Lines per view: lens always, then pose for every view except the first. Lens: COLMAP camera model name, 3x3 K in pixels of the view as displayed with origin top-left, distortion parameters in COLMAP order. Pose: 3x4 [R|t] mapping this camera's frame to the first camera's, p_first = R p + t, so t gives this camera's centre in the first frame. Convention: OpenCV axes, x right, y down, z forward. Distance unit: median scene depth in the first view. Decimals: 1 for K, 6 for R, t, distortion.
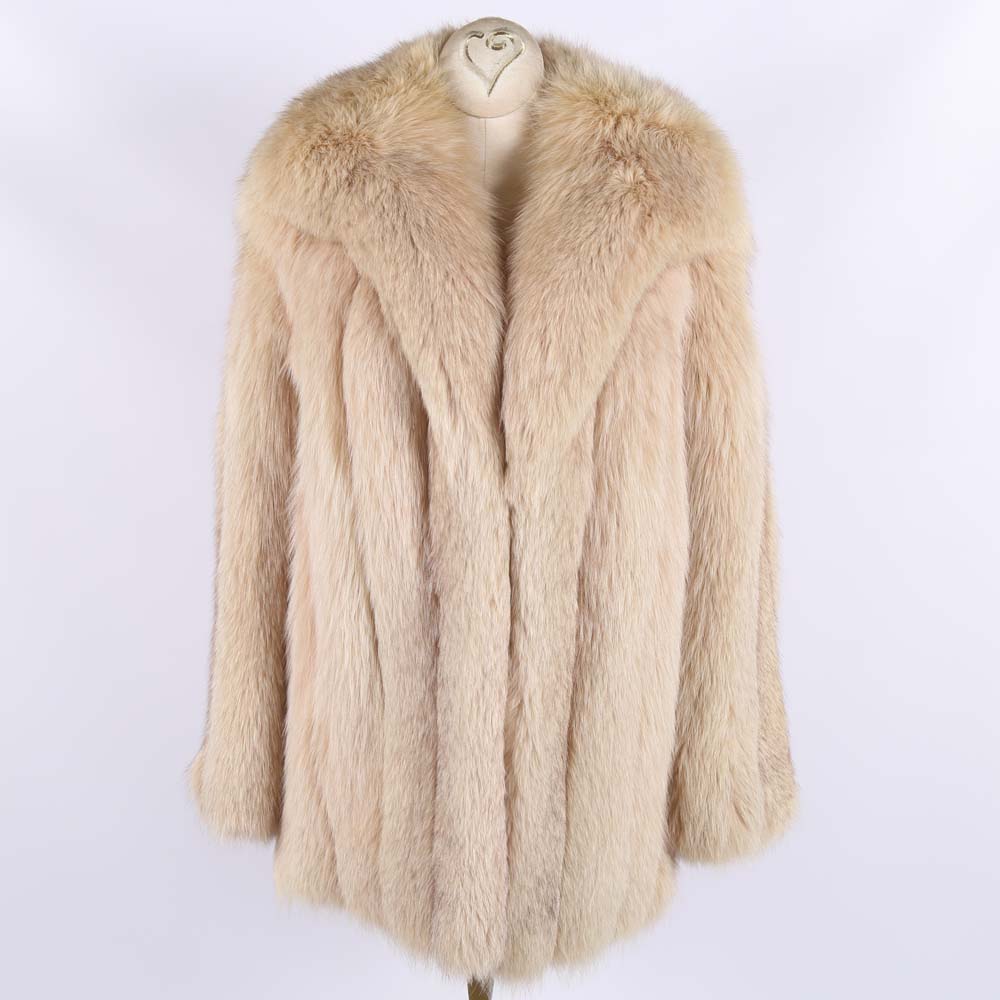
lens RADIAL K [[2026.7, 0, 499.5], [0, 2026.7, 495.9], [0, 0, 1]] dist [0.096711, 0.000000]
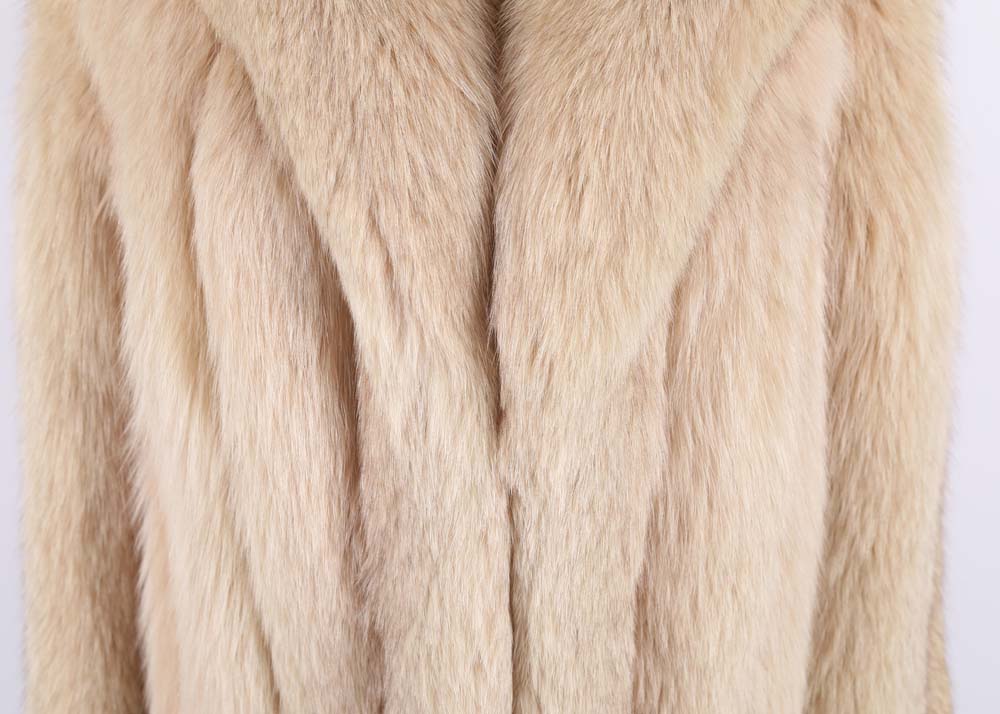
lens RADIAL K [[1589.0, 0, 496.1], [0, 1589.0, 366.1], [0, 0, 1]] dist [0.121847, 0.000000]
pose [[0.999844, -0.006145, -0.016530, 0.008404], [0.008464, 0.989527, 0.144097, -0.083202], [0.015472, -0.144214, 0.989426, 0.574497]]
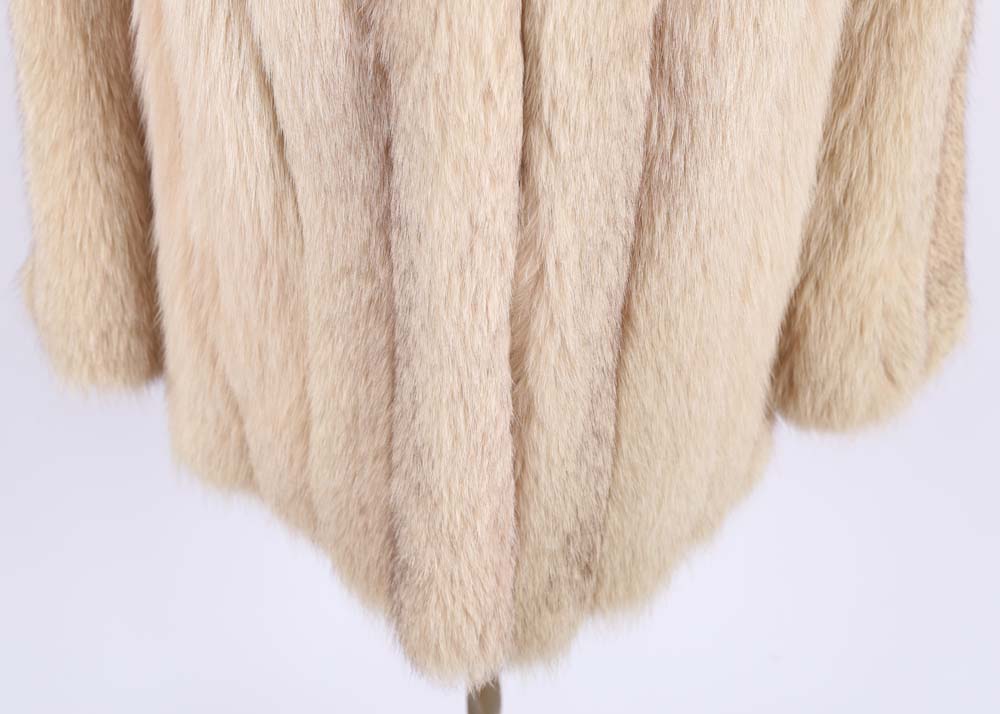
lens RADIAL K [[1589.0, 0, 499.2], [0, 1589.0, 359.5], [0, 0, 1]] dist [0.121847, 0.000000]
pose [[0.999870, 0.006285, -0.014847, 0.005666], [0.000085, 0.918823, 0.394671, -0.044142], [0.016122, -0.394621, 0.918703, 0.579564]]
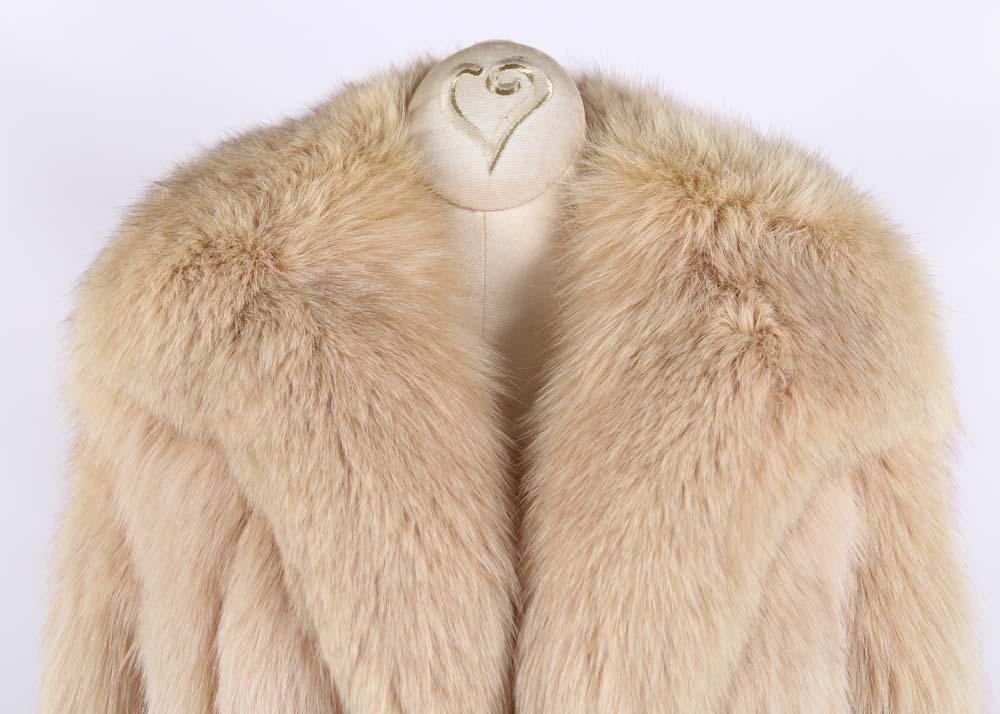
lens RADIAL K [[1589.0, 0, 499.8], [0, 1589.0, 356.7], [0, 0, 1]] dist [0.121847, 0.000000]
pose [[0.999455, -0.010230, -0.031401, 0.011248], [0.008451, 0.998381, -0.056253, -0.122543], [0.031926, 0.055957, 0.997923, 0.567714]]
